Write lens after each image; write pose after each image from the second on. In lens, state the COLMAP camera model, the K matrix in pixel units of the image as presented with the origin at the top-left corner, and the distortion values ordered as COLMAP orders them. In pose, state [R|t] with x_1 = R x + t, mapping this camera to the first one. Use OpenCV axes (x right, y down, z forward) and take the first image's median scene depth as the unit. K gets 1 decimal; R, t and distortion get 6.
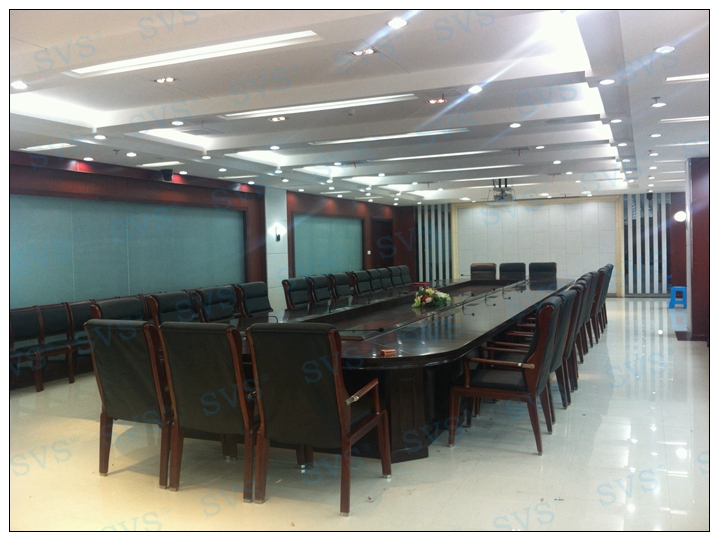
lens RADIAL K [[680.3, 0, 359.0], [0, 680.3, 270.0], [0, 0, 1]] dist [0.150298, -0.490463]
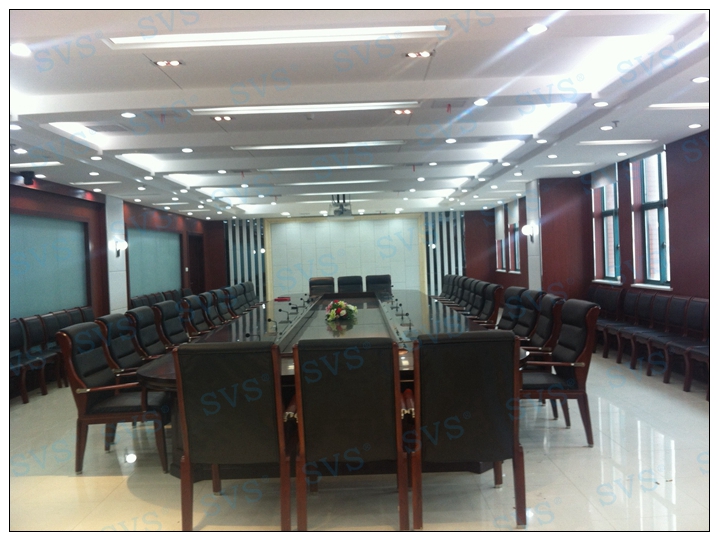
lens RADIAL K [[680.3, 0, 359.0], [0, 680.3, 270.0], [0, 0, 1]] dist [0.150298, -0.490463]
pose [[0.919964, -0.018947, 0.391545, -0.182066], [0.029502, 0.999345, -0.020958, 0.002527], [-0.390892, 0.030832, 0.919920, 0.058226]]
